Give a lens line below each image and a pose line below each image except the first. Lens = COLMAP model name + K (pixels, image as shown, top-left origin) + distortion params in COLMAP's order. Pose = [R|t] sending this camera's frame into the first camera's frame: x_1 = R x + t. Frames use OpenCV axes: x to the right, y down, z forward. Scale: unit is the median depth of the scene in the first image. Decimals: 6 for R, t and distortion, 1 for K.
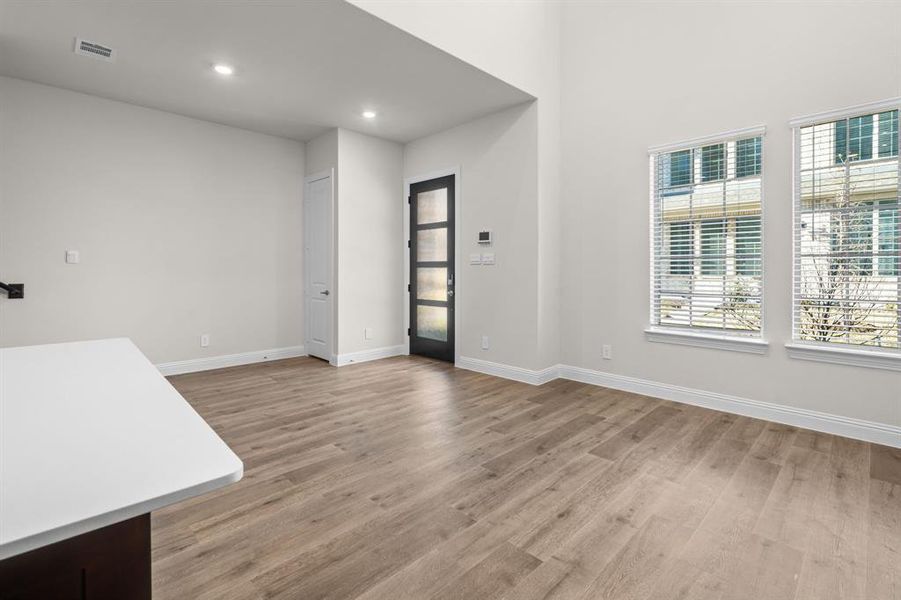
lens RADIAL K [[414.1, 0, 446.2], [0, 414.1, 272.4], [0, 0, 1]] dist [-0.003407, -0.000248]
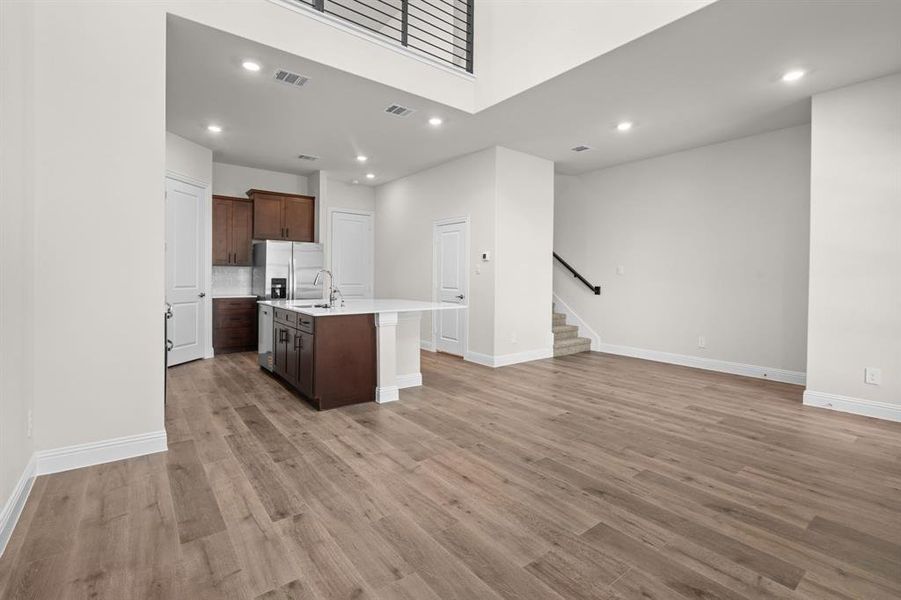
lens RADIAL K [[414.1, 0, 446.2], [0, 414.1, 279.4], [0, 0, 1]] dist [-0.003407, -0.000248]
pose [[-0.117934, 0.003304, -0.993016, 0.970175], [-0.013406, 0.999898, 0.004919, -0.002340], [0.992931, 0.013893, -0.117878, 0.699229]]
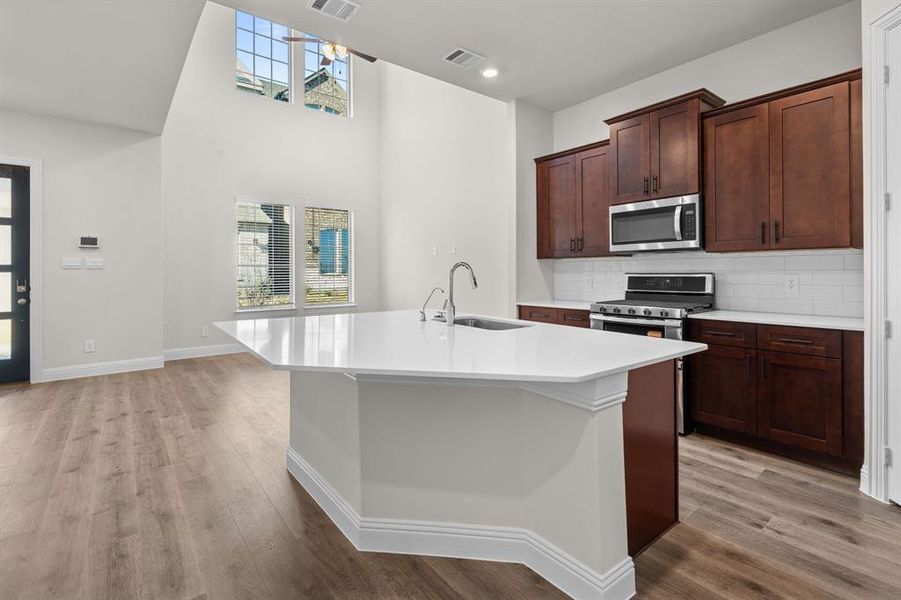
lens RADIAL K [[414.1, 0, 446.9], [0, 414.1, 268.5], [0, 0, 1]] dist [-0.003407, -0.000248]
pose [[0.102504, 0.006114, 0.994714, -1.270700], [0.012293, 0.999897, -0.007413, -0.003156], [-0.994657, 0.012988, 0.102419, 0.035583]]
